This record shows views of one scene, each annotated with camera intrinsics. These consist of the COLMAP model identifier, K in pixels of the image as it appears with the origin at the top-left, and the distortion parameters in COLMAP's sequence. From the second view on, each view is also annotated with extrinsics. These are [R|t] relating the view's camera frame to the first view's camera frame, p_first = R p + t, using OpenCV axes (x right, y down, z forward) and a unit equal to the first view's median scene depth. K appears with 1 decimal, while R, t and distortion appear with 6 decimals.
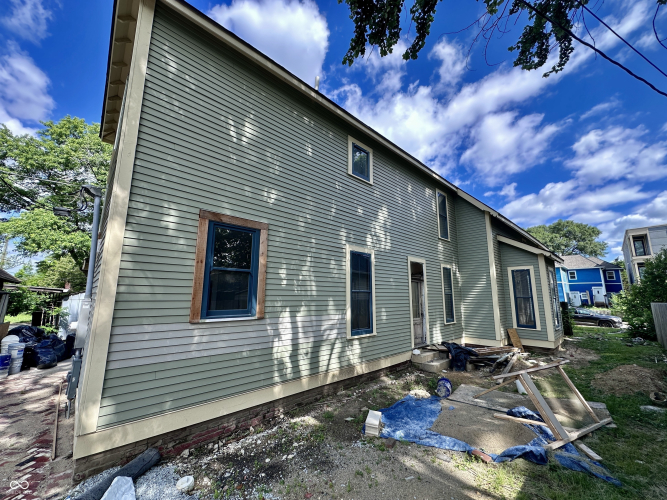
lens RADIAL K [[266.6, 0, 333.5], [0, 266.6, 249.8], [0, 0, 1]] dist [-0.006775, 0.000647]
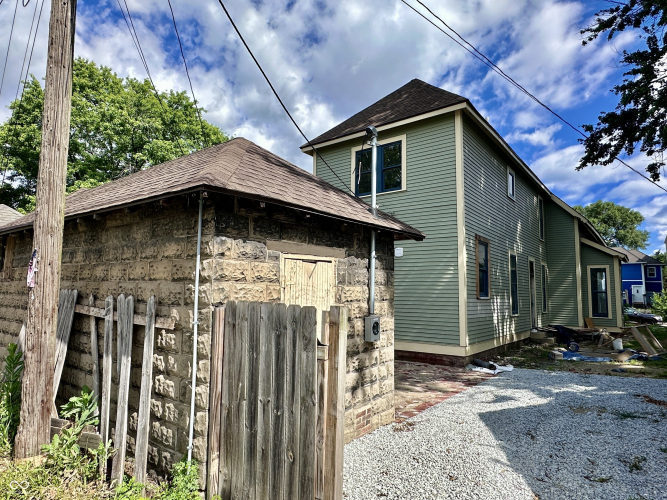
lens RADIAL K [[413.2, 0, 333.6], [0, 413.2, 254.1], [0, 0, 1]] dist [0.002640, 0.001559]
pose [[0.986505, 0.026337, 0.161598, -0.507557], [-0.038378, 0.996677, 0.071843, -0.050392], [-0.159169, -0.077075, 0.984238, -0.410471]]
